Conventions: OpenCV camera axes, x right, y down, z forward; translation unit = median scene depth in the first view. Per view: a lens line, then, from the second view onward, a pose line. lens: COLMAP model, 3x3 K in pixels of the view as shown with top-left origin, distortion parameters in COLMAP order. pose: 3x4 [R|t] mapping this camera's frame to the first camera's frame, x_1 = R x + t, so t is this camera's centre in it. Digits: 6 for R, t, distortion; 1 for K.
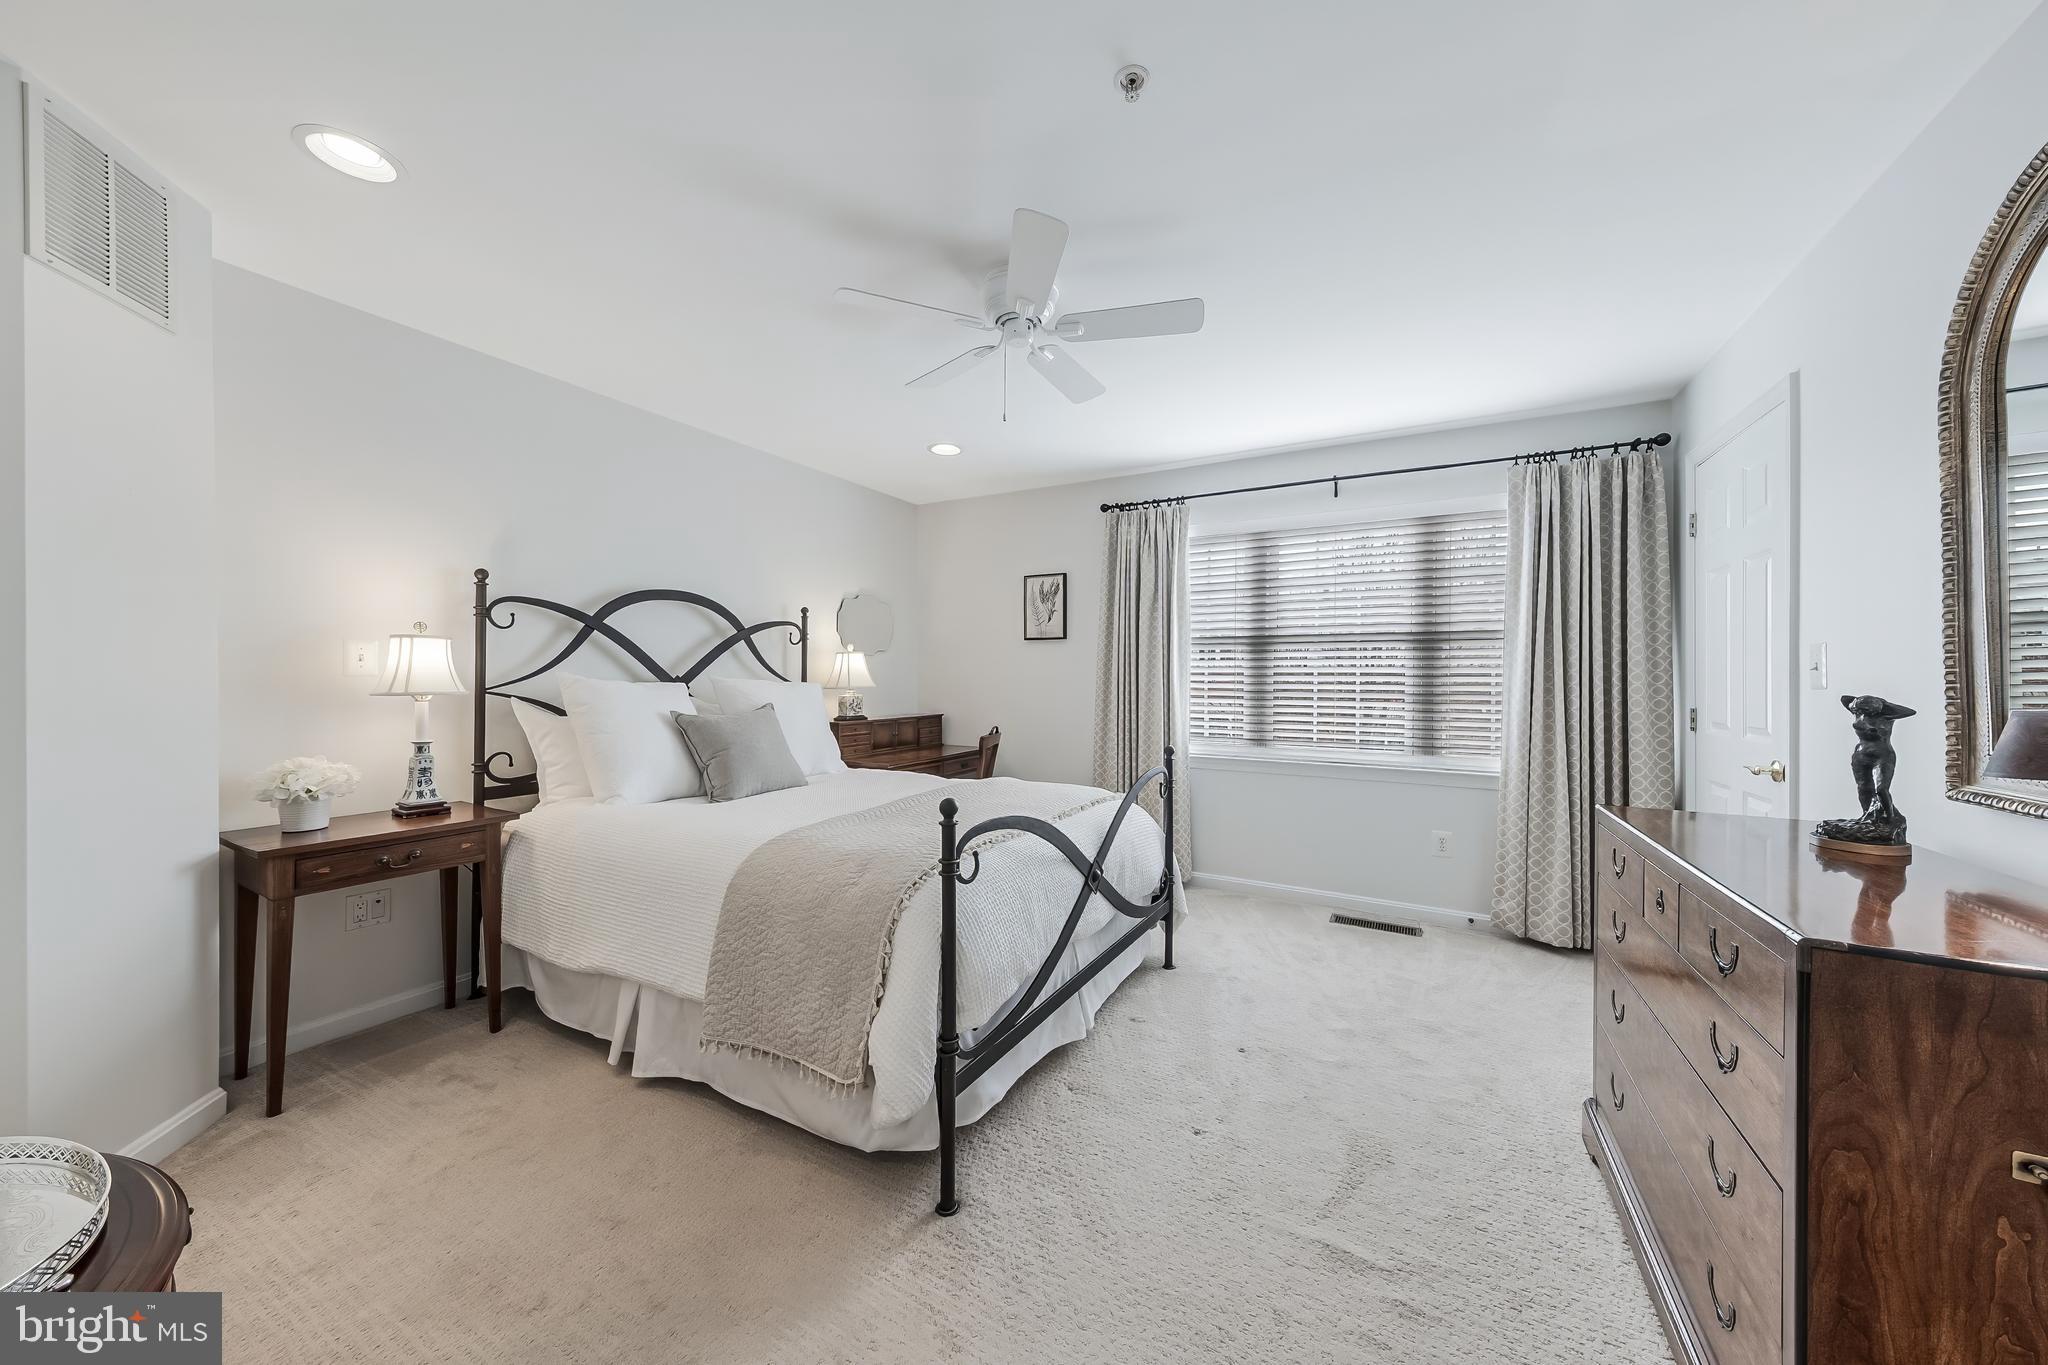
lens RADIAL K [[681.0, 0, 1029.6], [0, 681.0, 691.8], [0, 0, 1]] dist [0.019936, -0.000020]
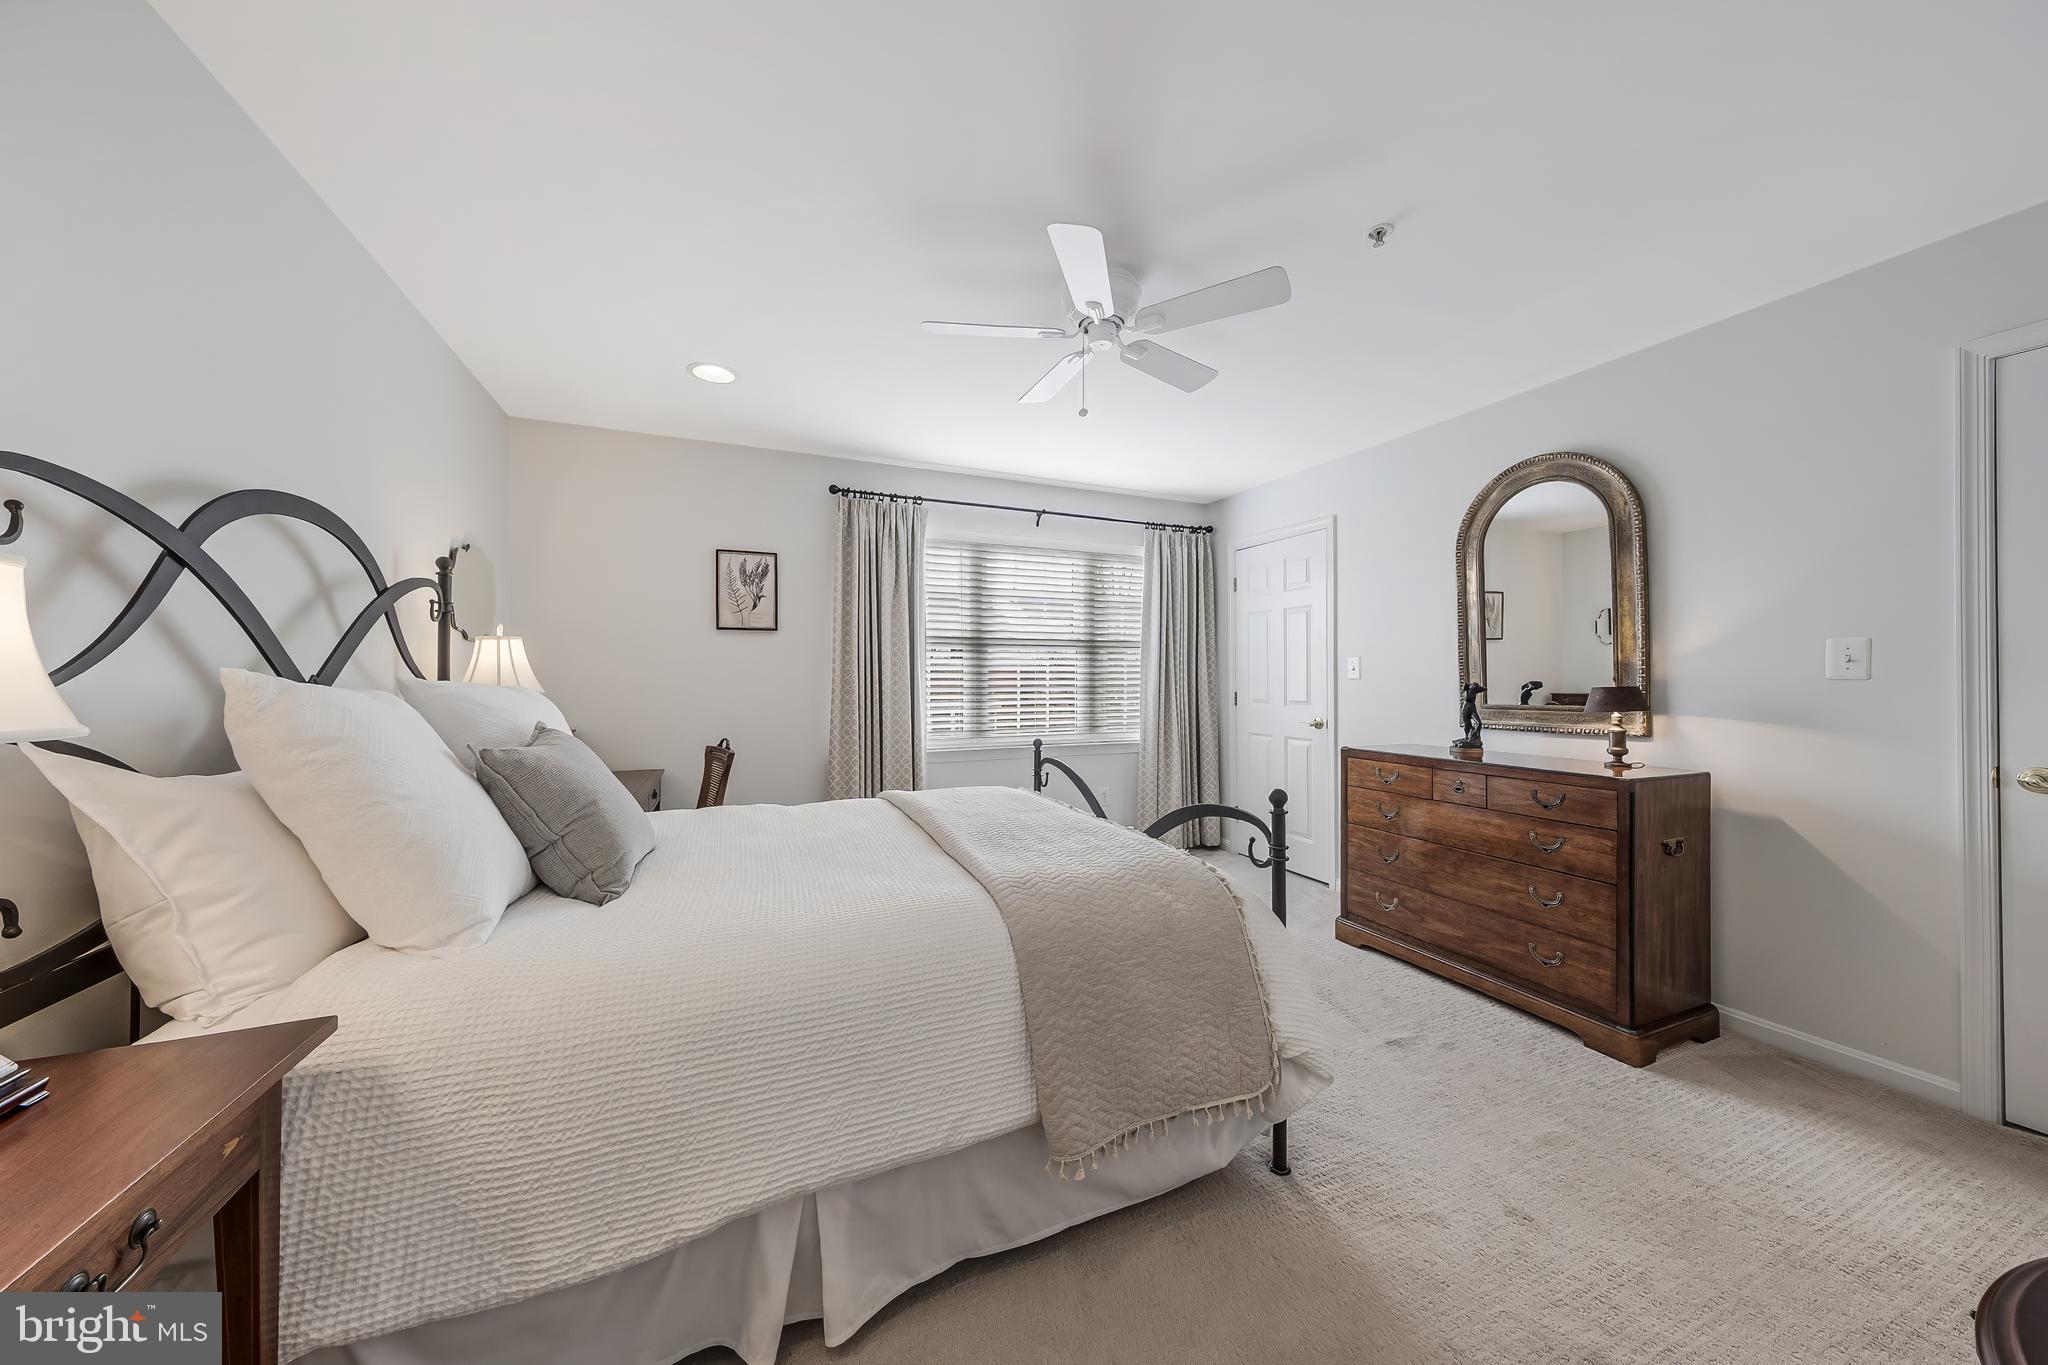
lens RADIAL K [[682.8, 0, 1012.8], [0, 682.8, 685.7], [0, 0, 1]] dist [0.022964, 0.000007]
pose [[0.621892, -0.016527, 0.782928, -0.541635], [0.019765, 0.999790, 0.005405, -0.008577], [-0.782853, 0.012114, 0.622088, 0.287770]]
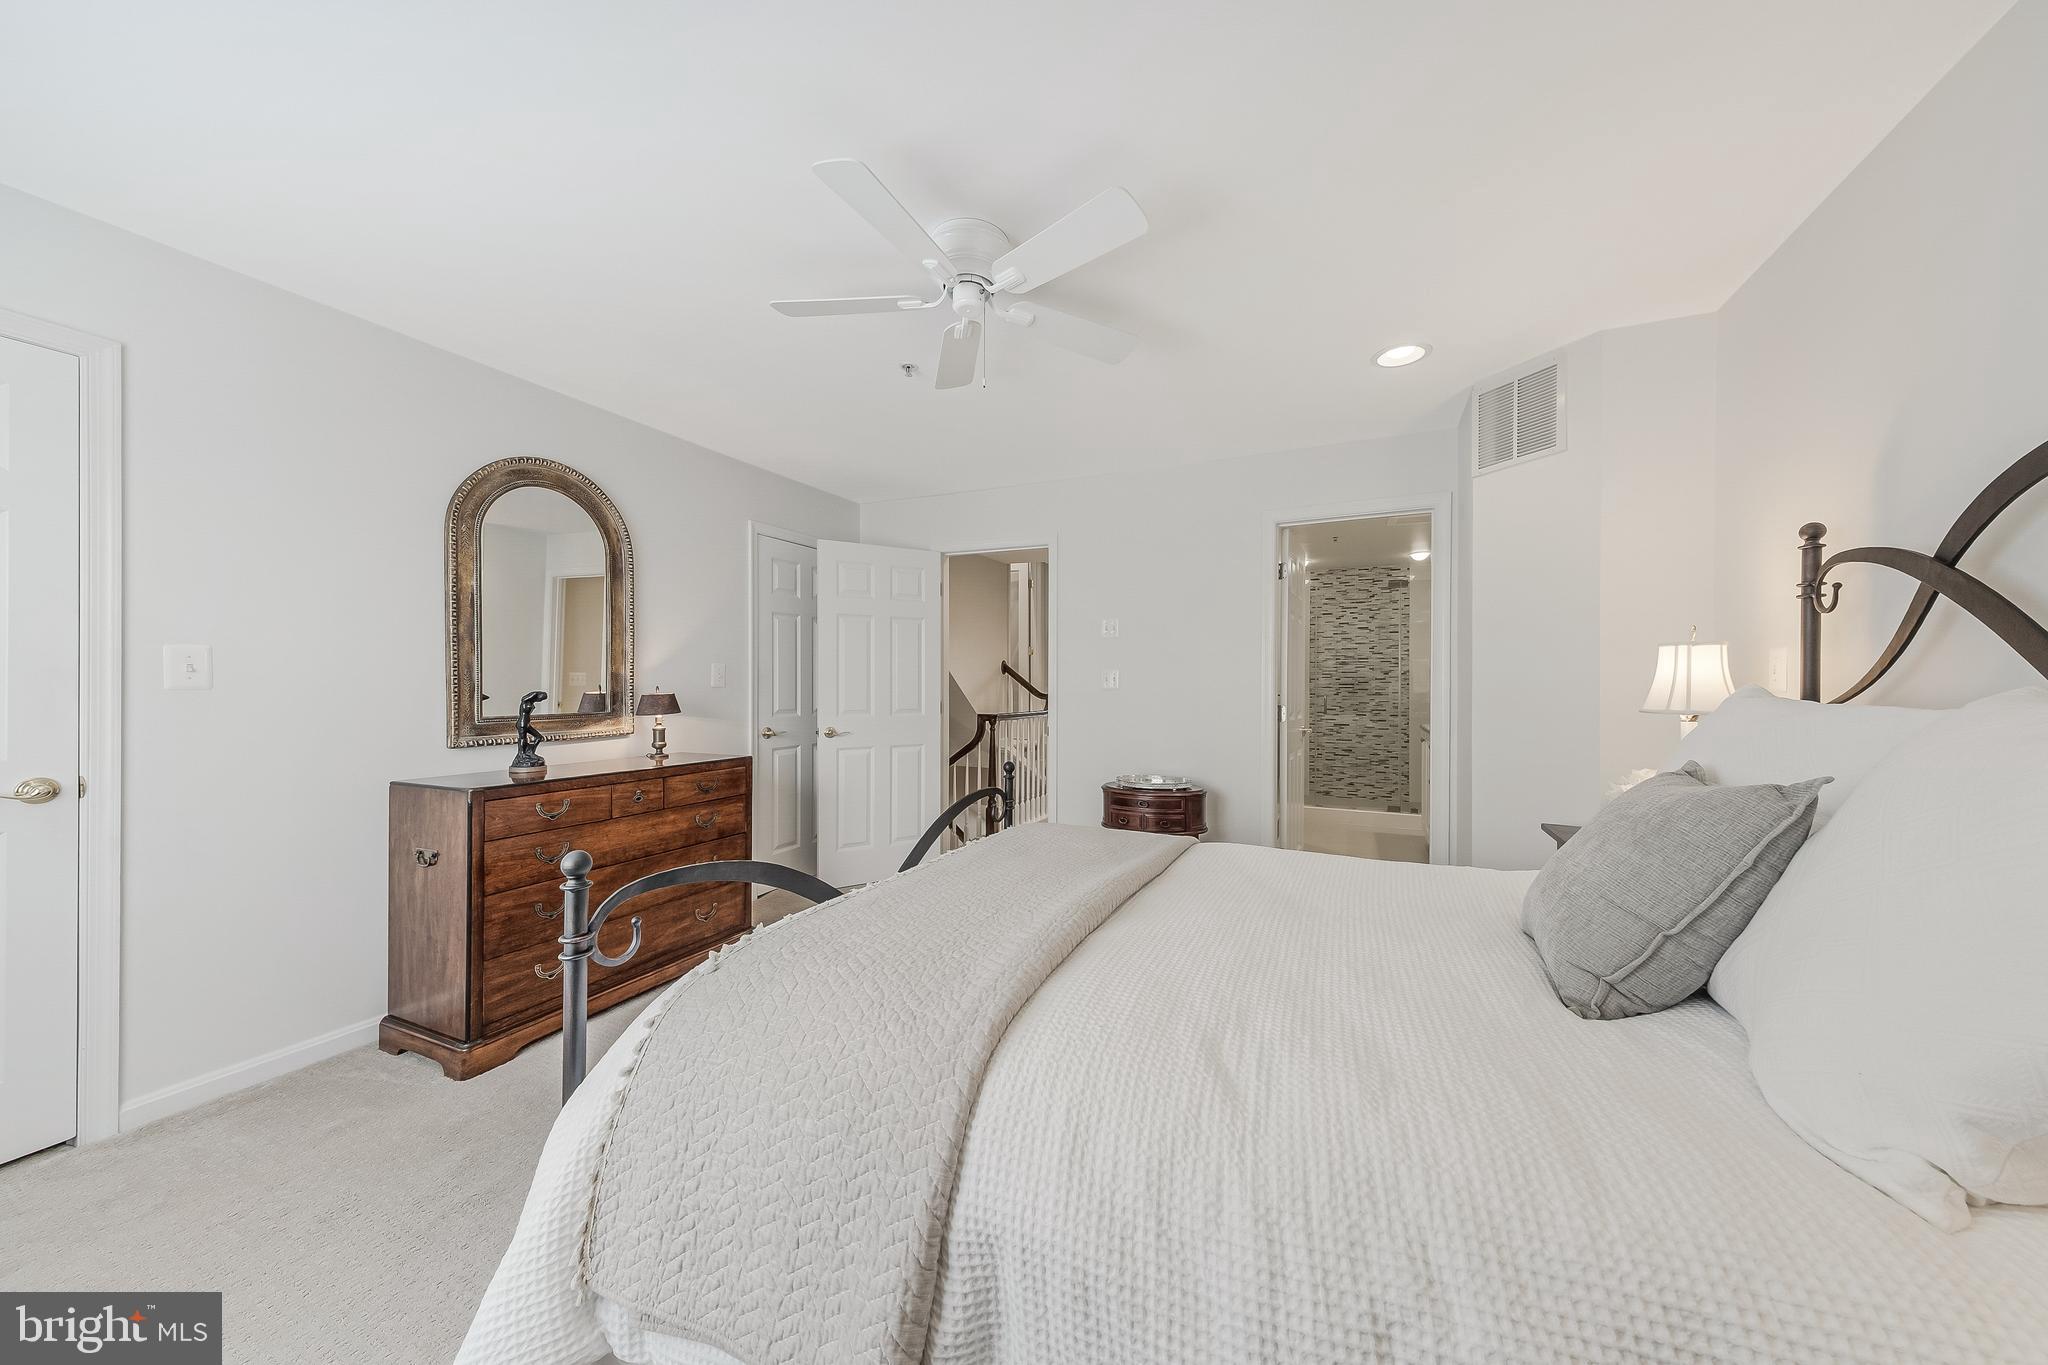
lens RADIAL K [[696.1, 0, 1028.2], [0, 696.1, 680.5], [0, 0, 1]] dist [0.010958, -0.000023]
pose [[-0.997840, -0.008207, -0.065179, -0.022885], [-0.009022, 0.999885, 0.012218, -0.024081], [0.065071, 0.012780, -0.997799, 1.163605]]
